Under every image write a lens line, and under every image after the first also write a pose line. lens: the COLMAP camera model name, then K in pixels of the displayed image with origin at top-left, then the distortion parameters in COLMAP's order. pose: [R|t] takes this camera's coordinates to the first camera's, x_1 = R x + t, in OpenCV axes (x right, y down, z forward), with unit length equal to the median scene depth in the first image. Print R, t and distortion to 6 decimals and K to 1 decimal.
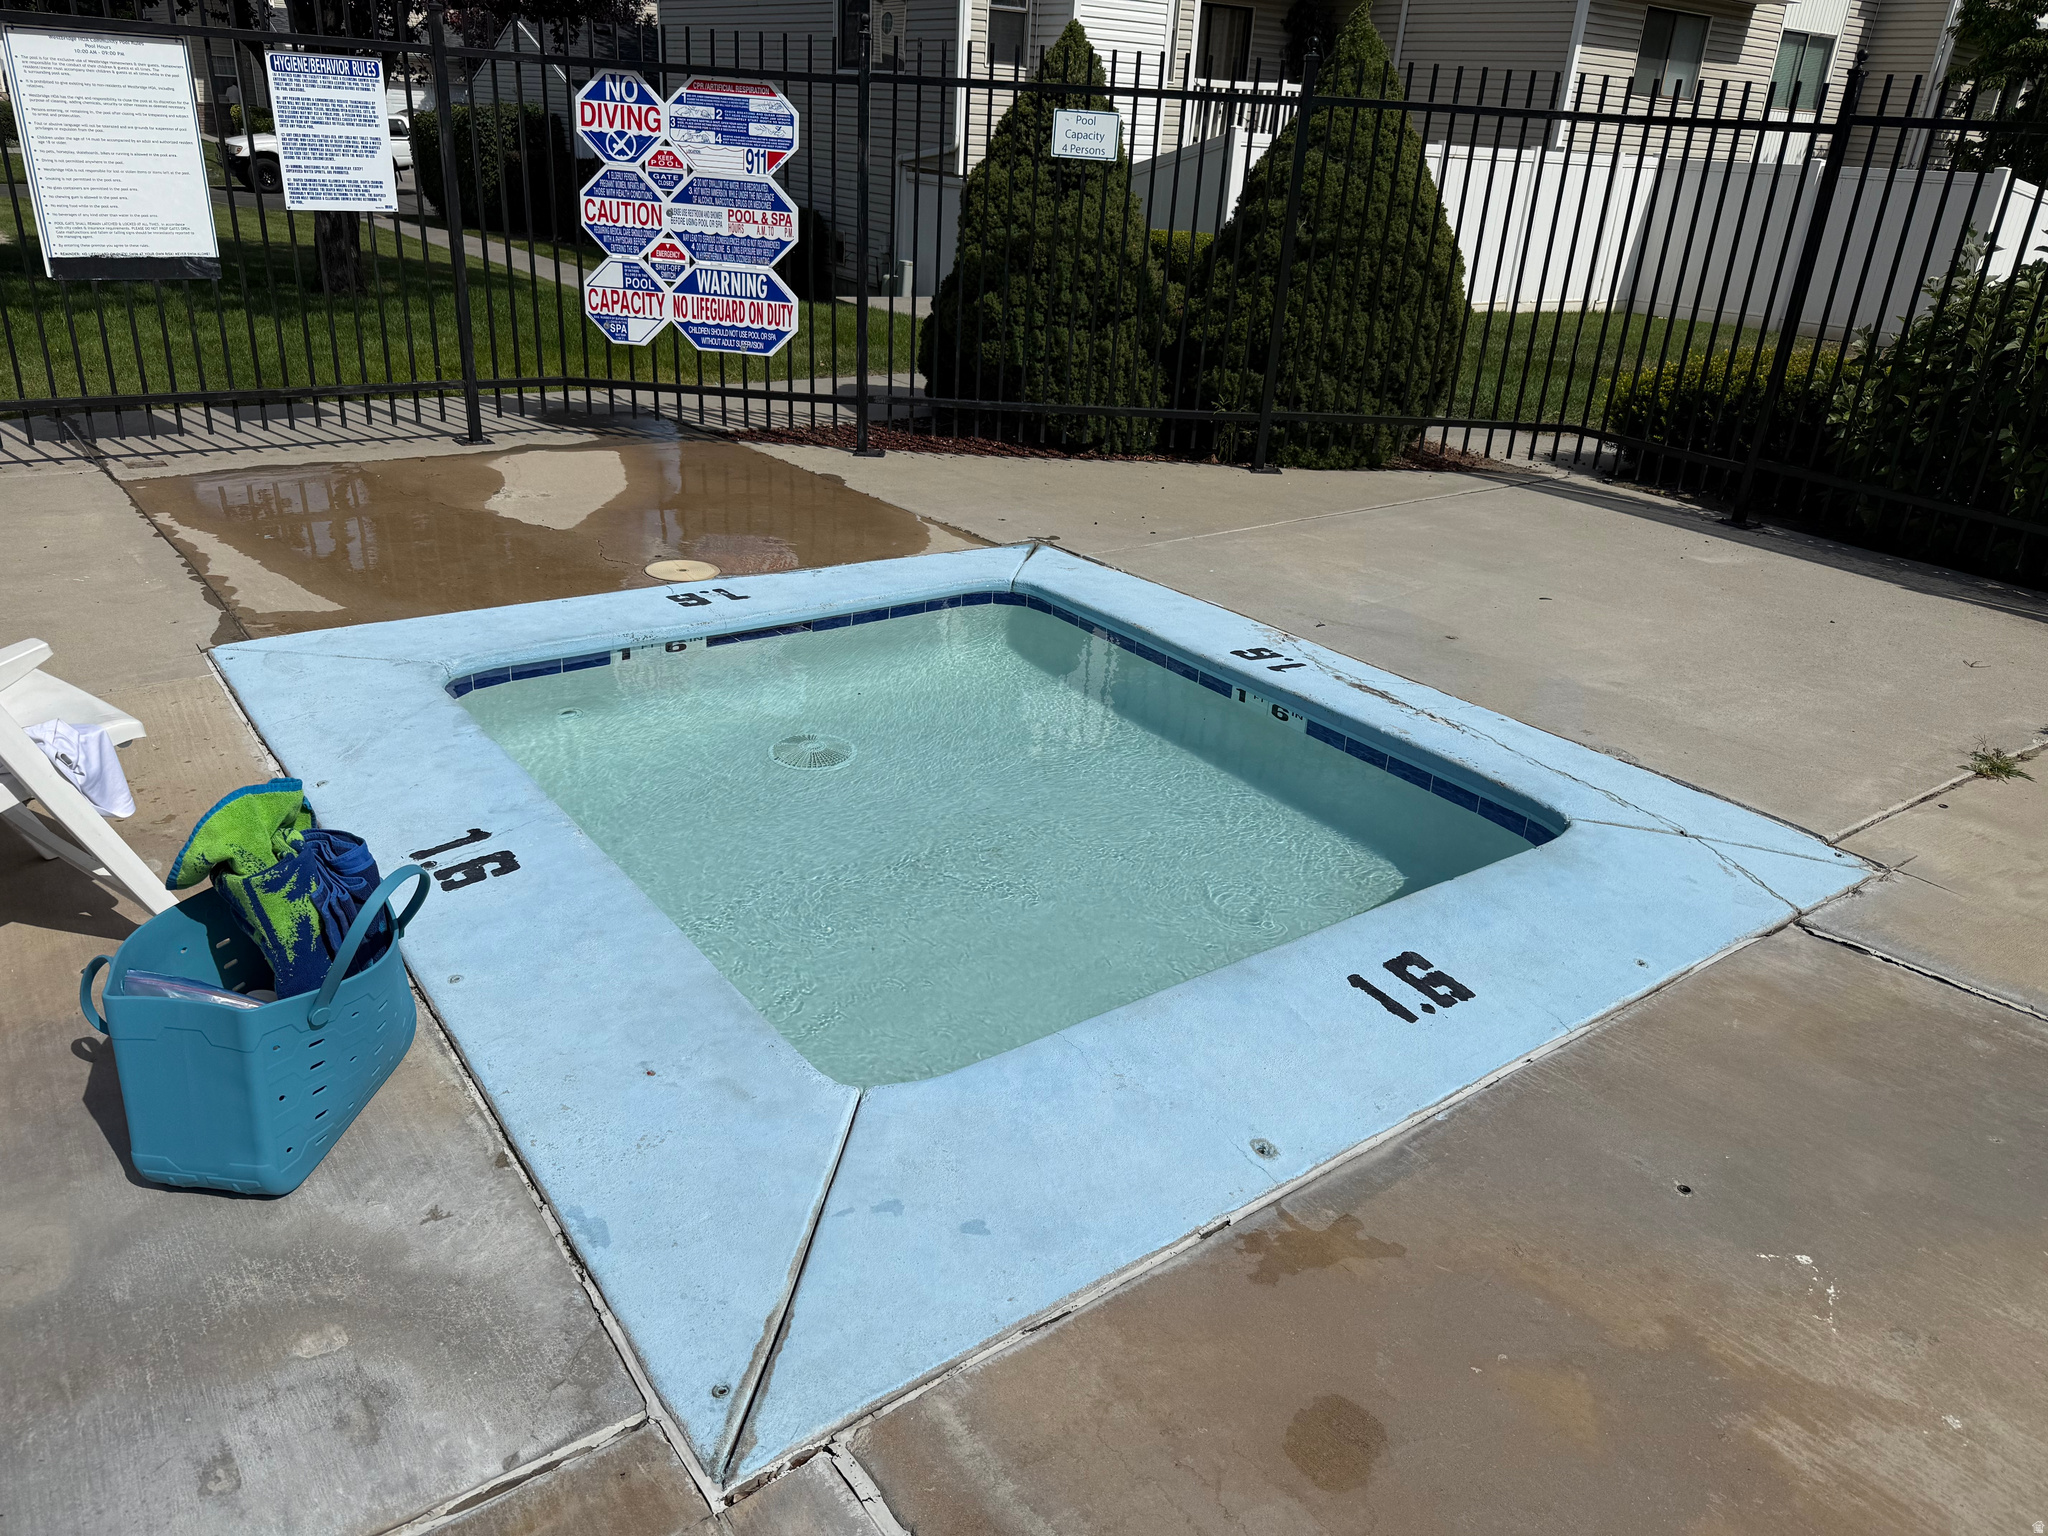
lens RADIAL K [[1450.3, 0, 1072.9], [0, 1450.3, 766.6], [0, 0, 1]] dist [-0.004580, -0.005423]
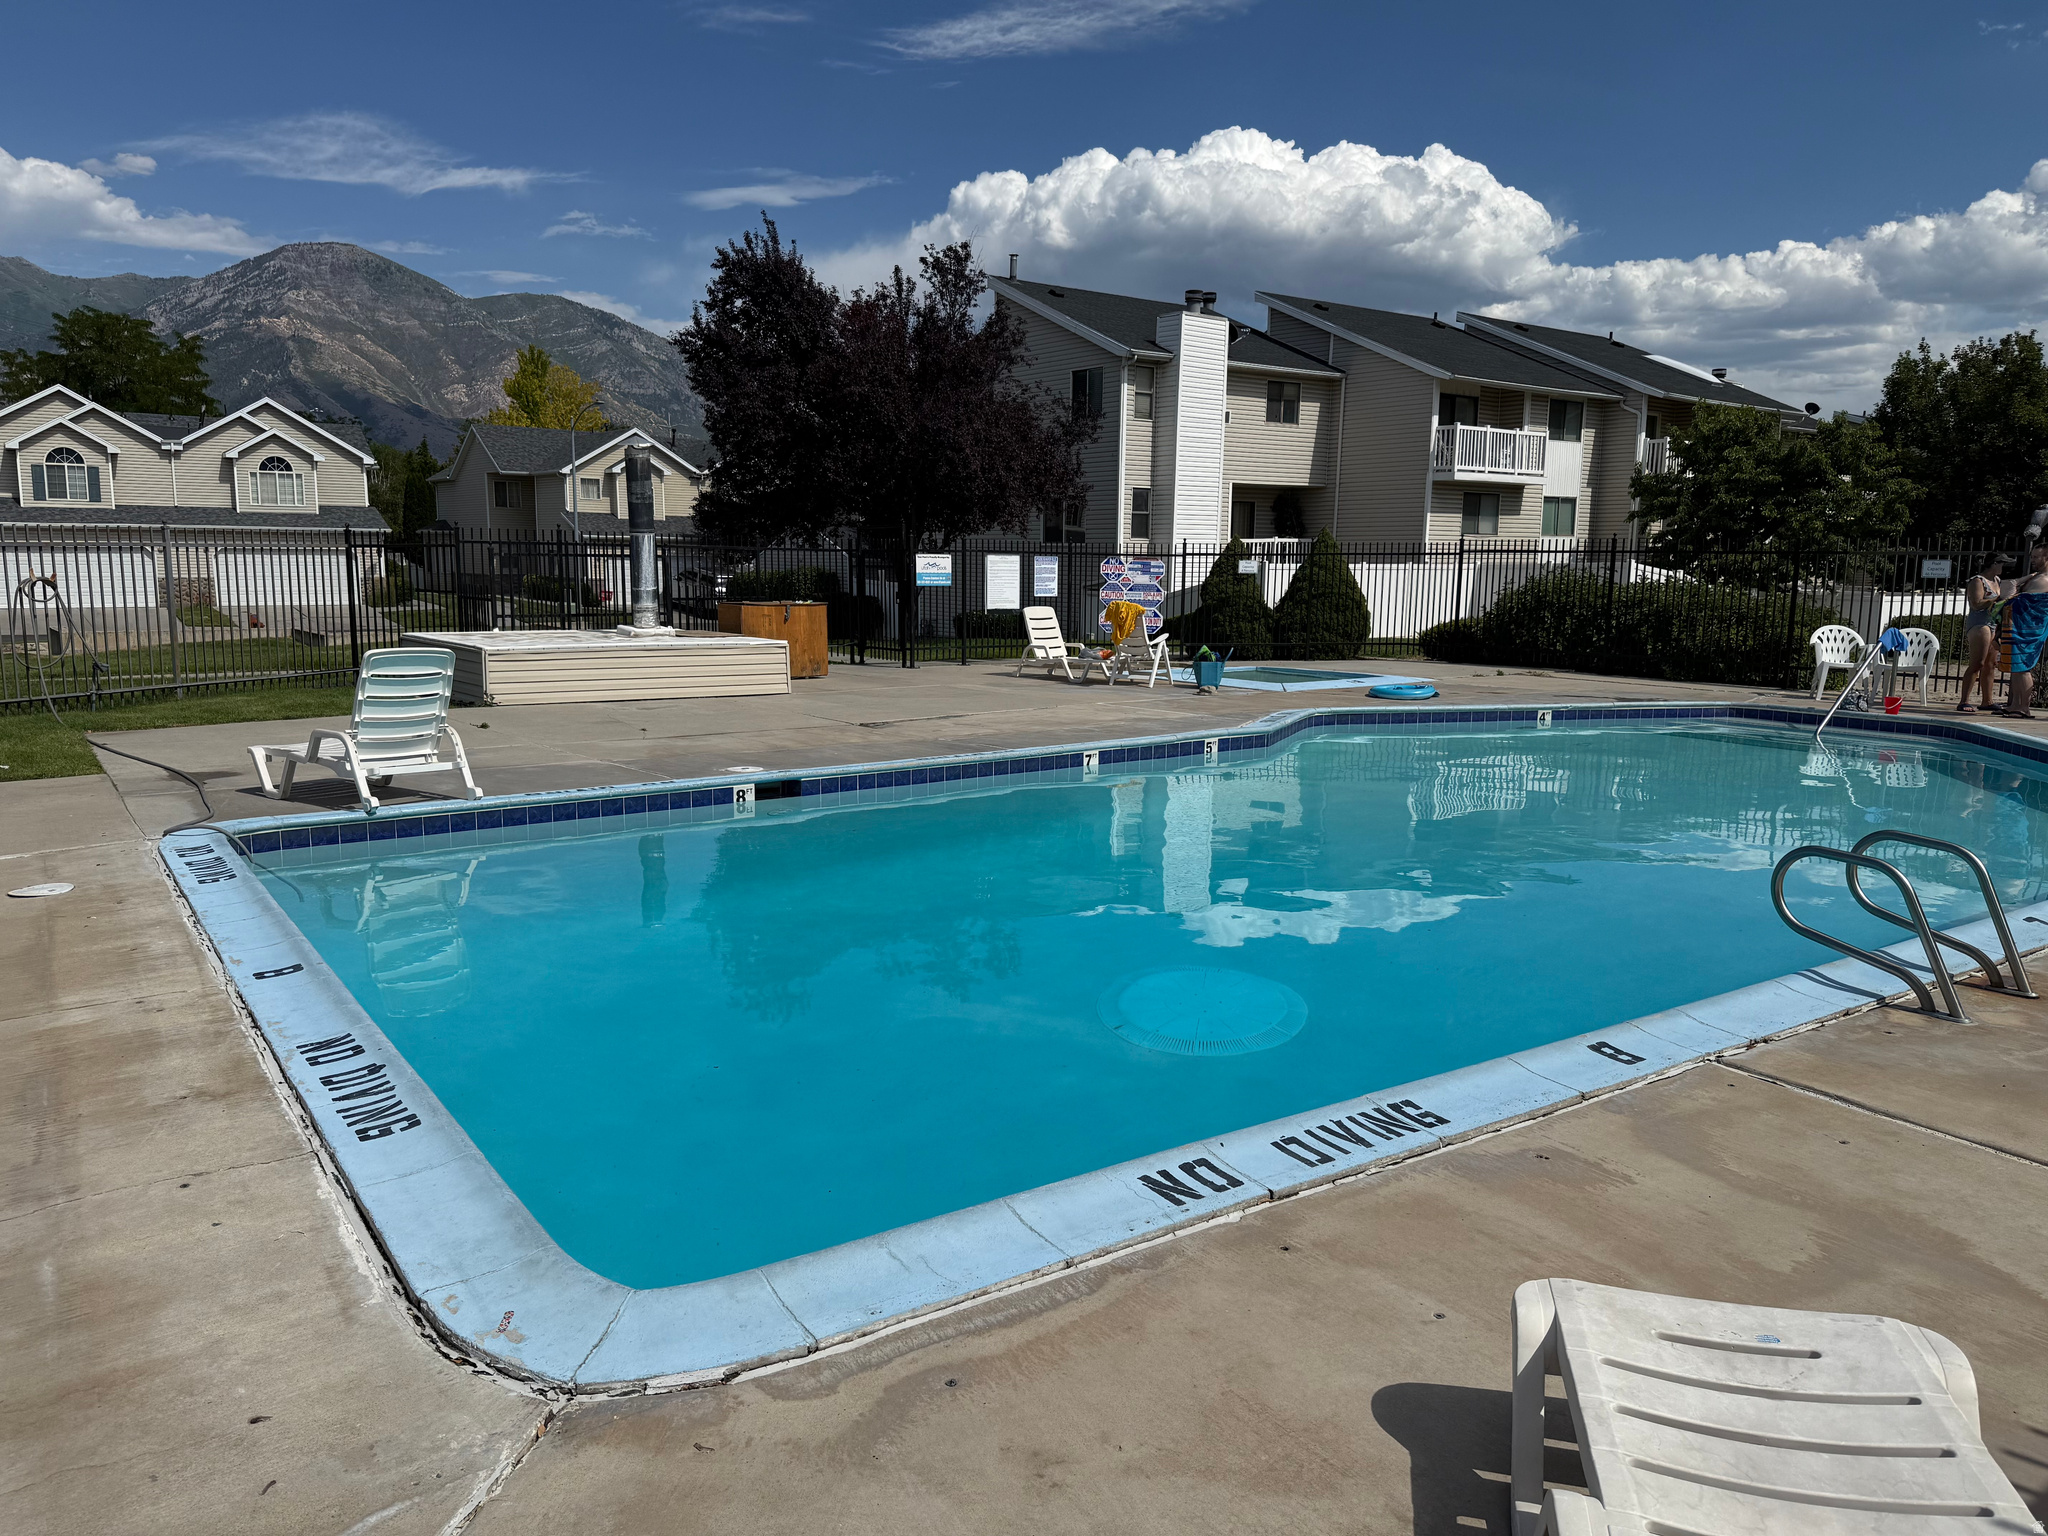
lens RADIAL K [[1476.5, 0, 1024.0], [0, 1476.5, 768.0], [0, 0, 1]] dist [0.026687, -0.026387]
pose [[0.998756, -0.049655, -0.004485, -0.501081], [0.046414, 0.958855, -0.280078, 0.920804], [0.018208, 0.279521, 0.959967, -2.108117]]
